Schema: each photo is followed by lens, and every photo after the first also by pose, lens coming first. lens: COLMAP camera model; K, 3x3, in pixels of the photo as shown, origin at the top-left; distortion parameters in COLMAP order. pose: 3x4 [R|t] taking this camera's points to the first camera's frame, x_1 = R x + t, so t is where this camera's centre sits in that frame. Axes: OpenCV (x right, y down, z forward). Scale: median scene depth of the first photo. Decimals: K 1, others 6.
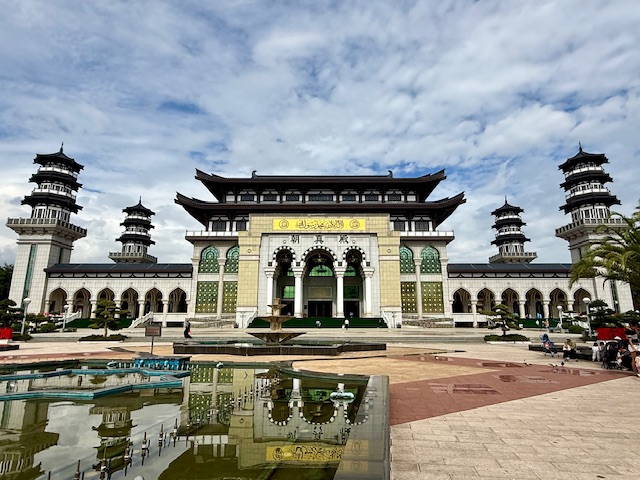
lens RADIAL K [[350.5, 0, 320.0], [0, 350.5, 240.0], [0, 0, 1]] dist [0.000360, 0.000162]
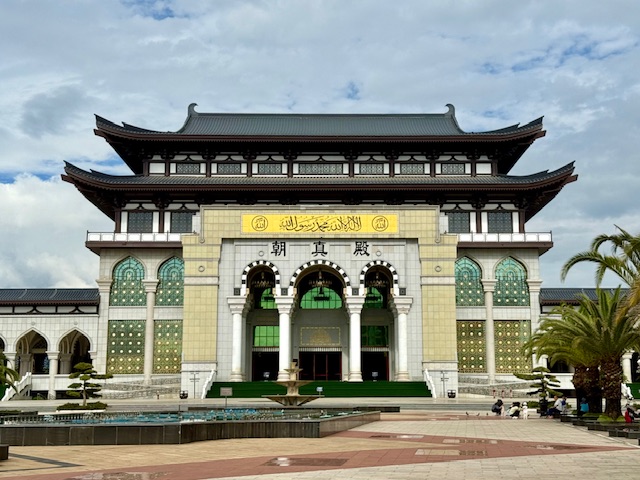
lens RADIAL K [[901.9, 0, 320.0], [0, 901.9, 240.0], [0, 0, 1]] dist [0.139462, -0.038783]
pose [[0.999841, -0.000420, 0.017828, -0.028232], [-0.000746, 0.997861, 0.065368, -0.112519], [-0.017817, -0.065371, 0.997702, -0.496642]]
